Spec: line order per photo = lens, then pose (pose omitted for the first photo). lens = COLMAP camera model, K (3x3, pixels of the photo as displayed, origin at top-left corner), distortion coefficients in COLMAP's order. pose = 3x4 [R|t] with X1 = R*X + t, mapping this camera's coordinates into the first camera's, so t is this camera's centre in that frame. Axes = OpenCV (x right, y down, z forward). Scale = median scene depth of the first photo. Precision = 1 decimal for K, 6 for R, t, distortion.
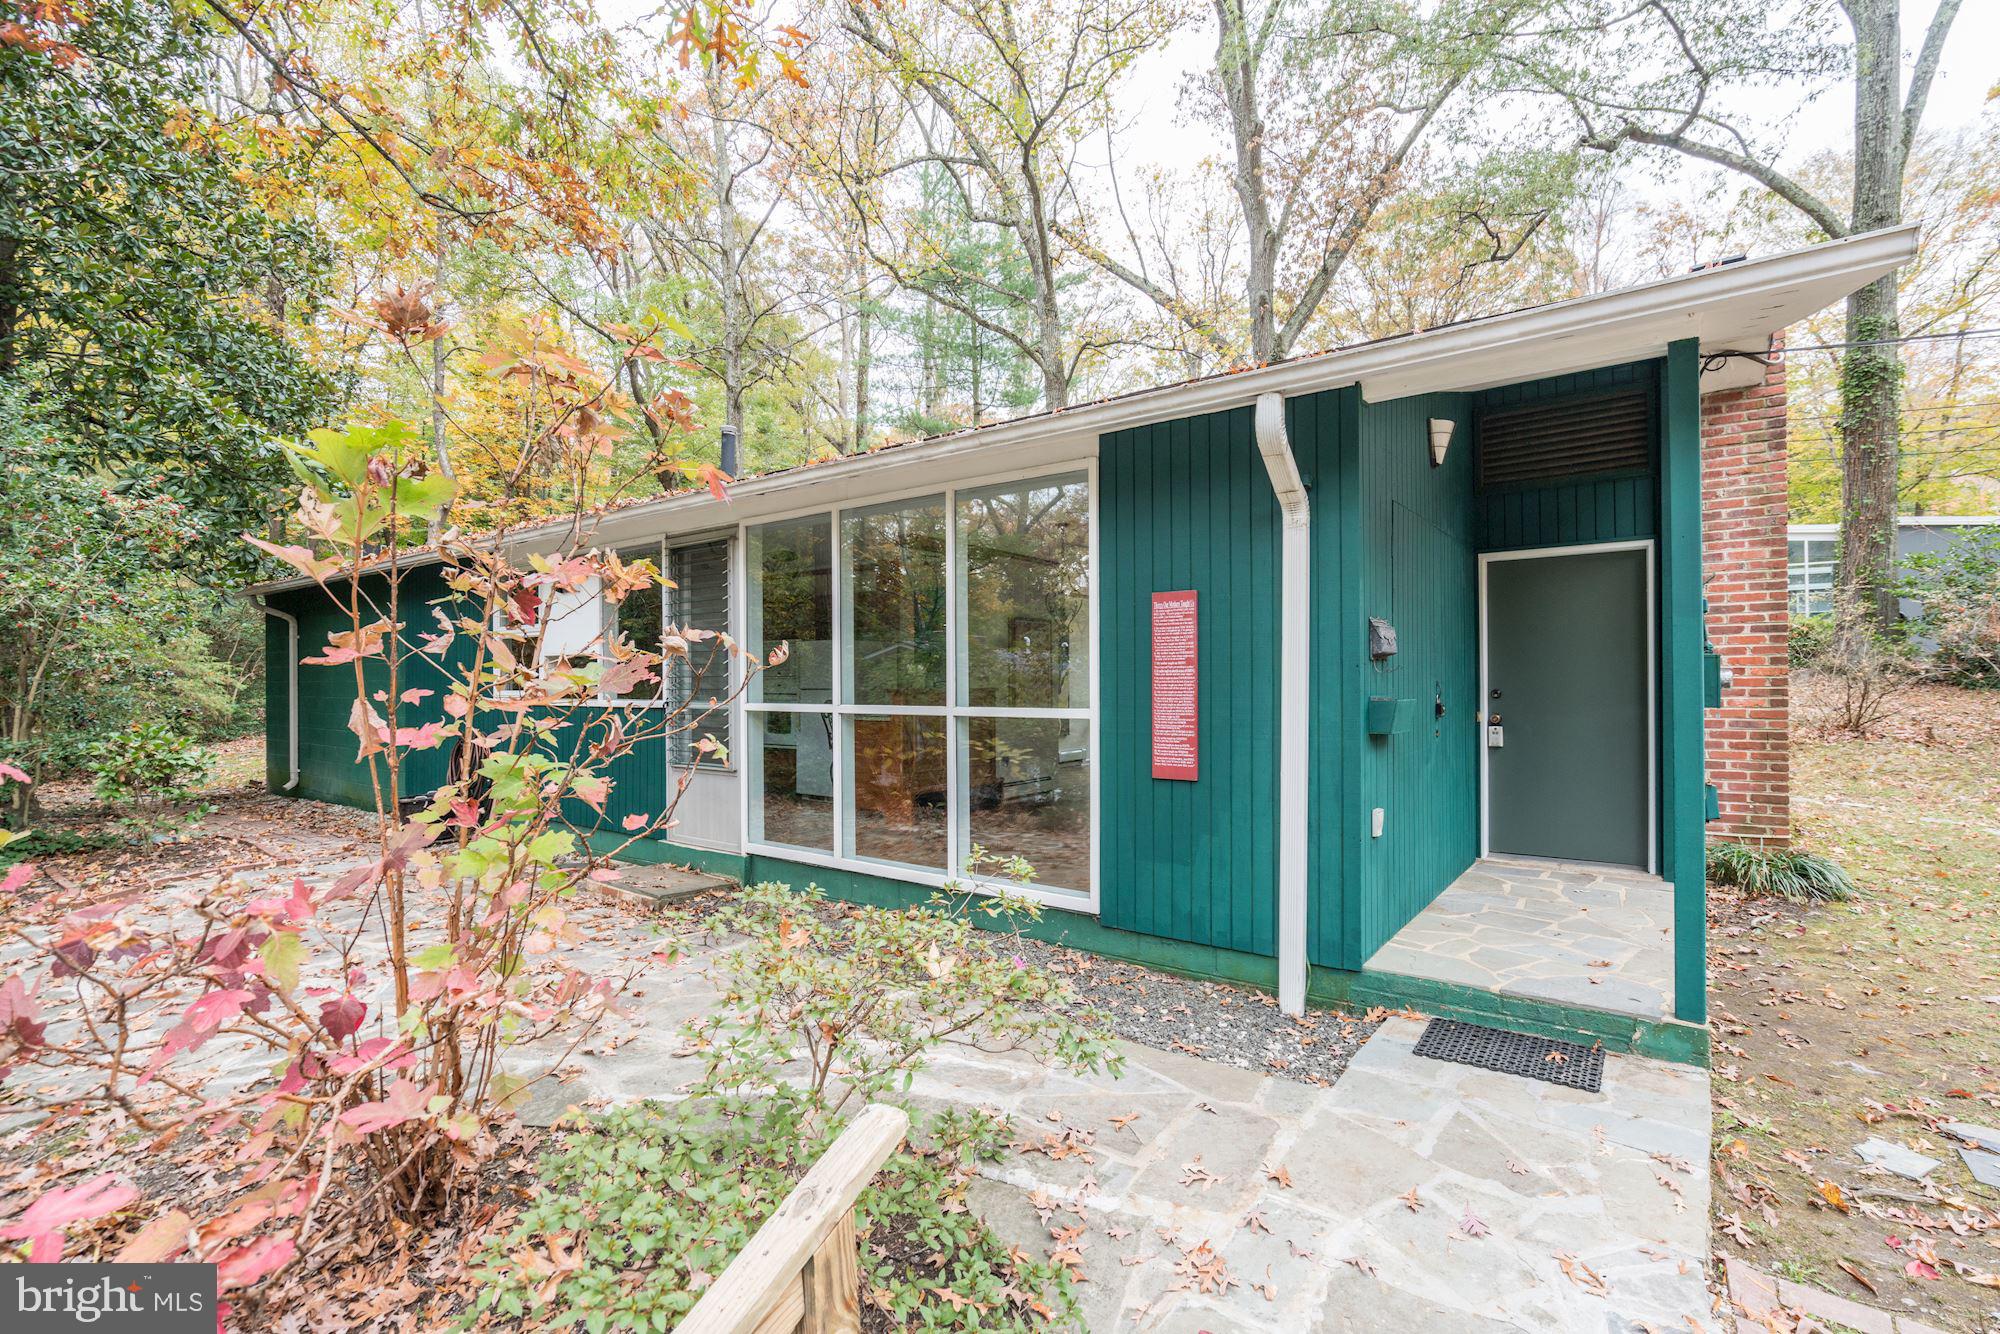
lens RADIAL K [[903.7, 0, 996.5], [0, 903.7, 680.2], [0, 0, 1]] dist [-0.004321, 0.000964]
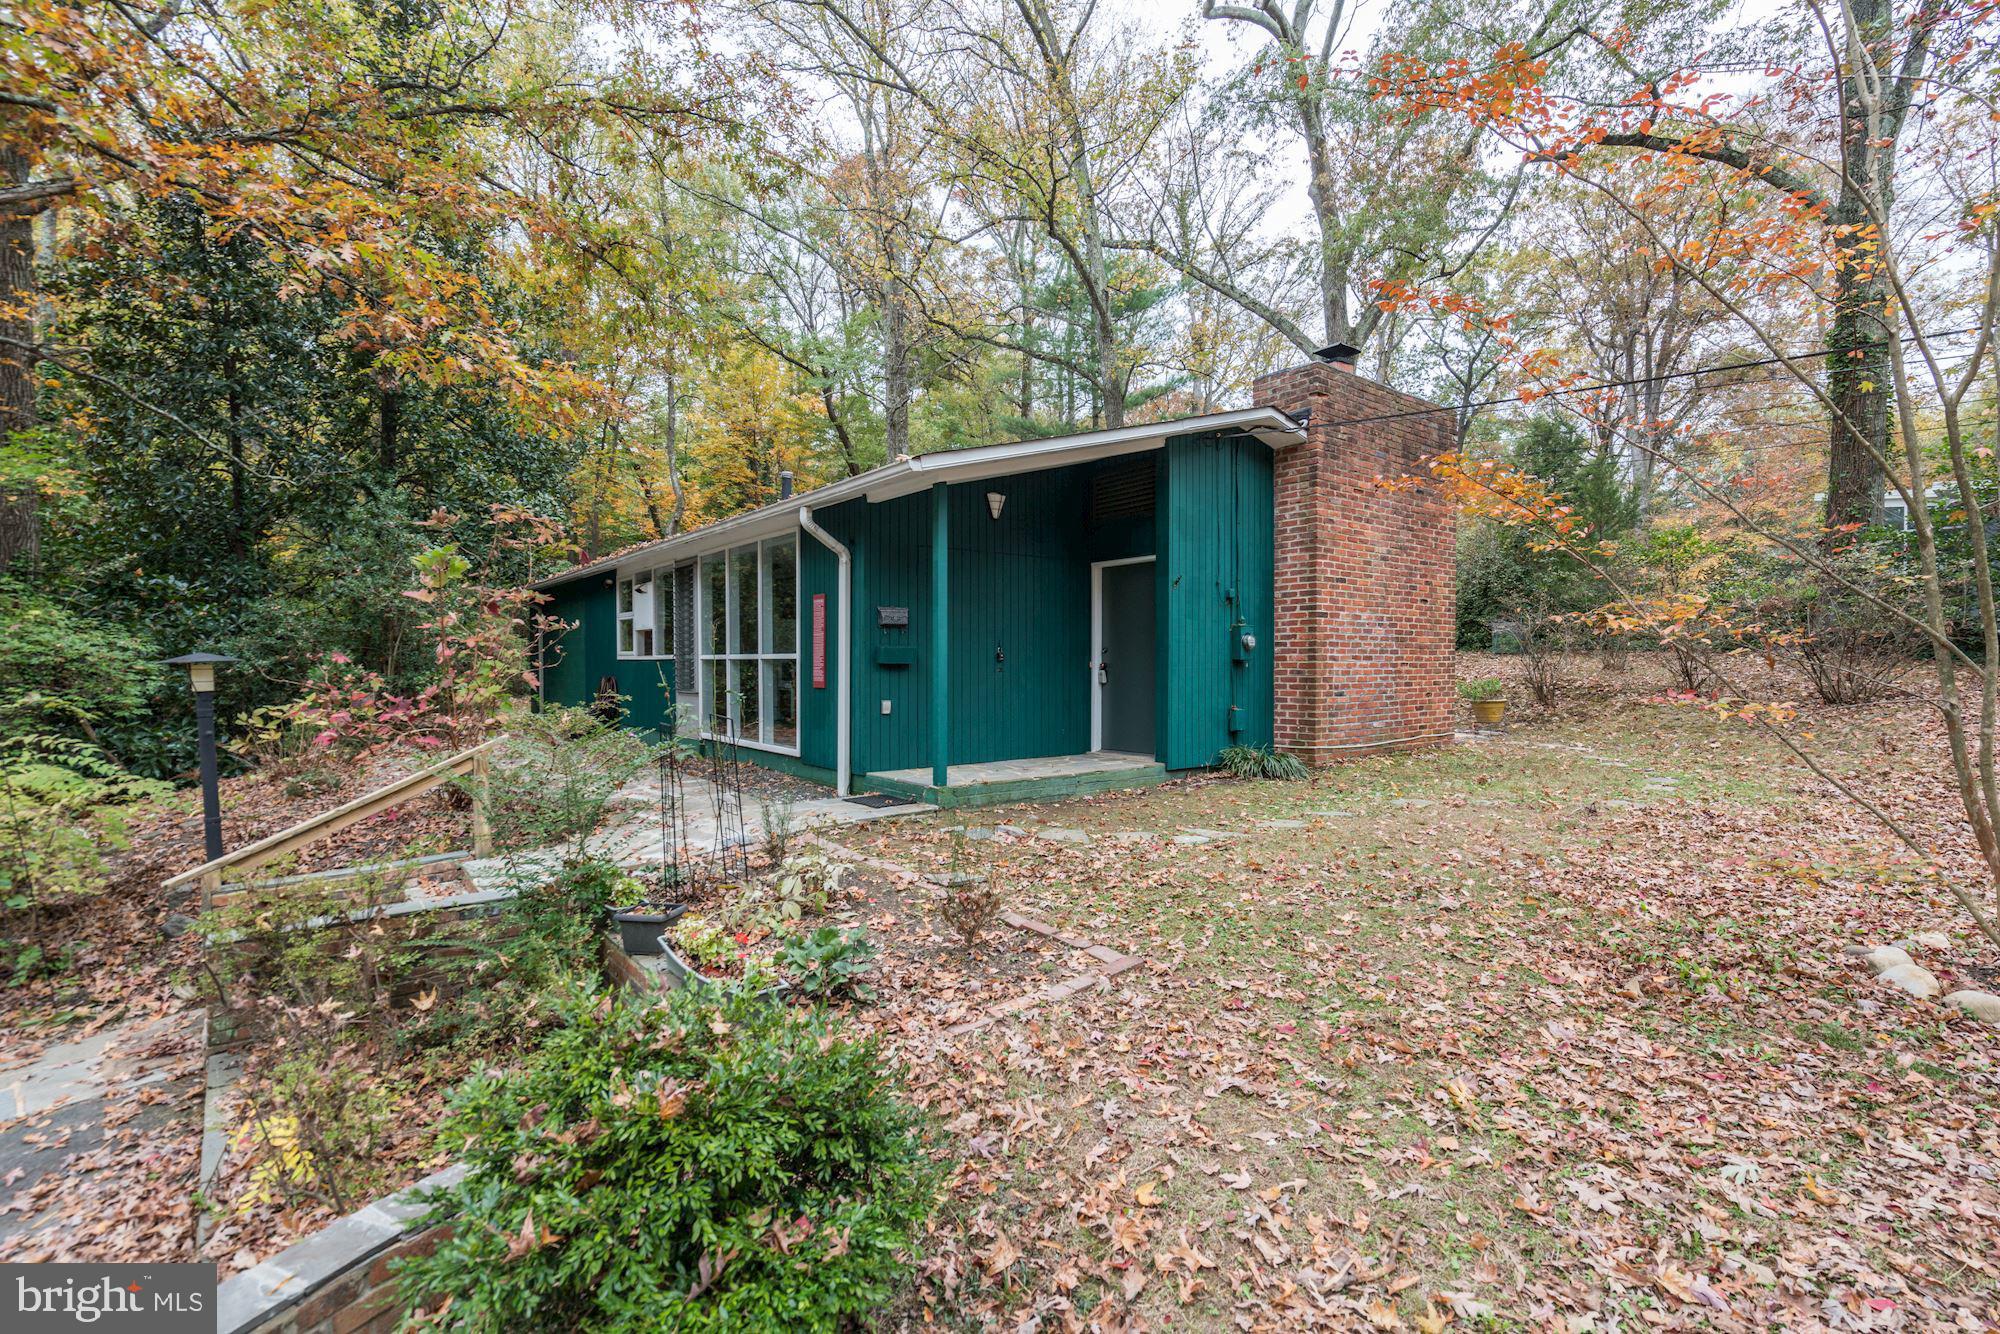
lens RADIAL K [[903.7, 0, 996.5], [0, 903.7, 680.2], [0, 0, 1]] dist [-0.004321, 0.000964]
pose [[0.964251, 0.011851, -0.264726, 0.748632], [-0.005518, 0.999681, 0.024655, 0.027930], [0.264933, -0.022313, 0.964009, -0.563446]]
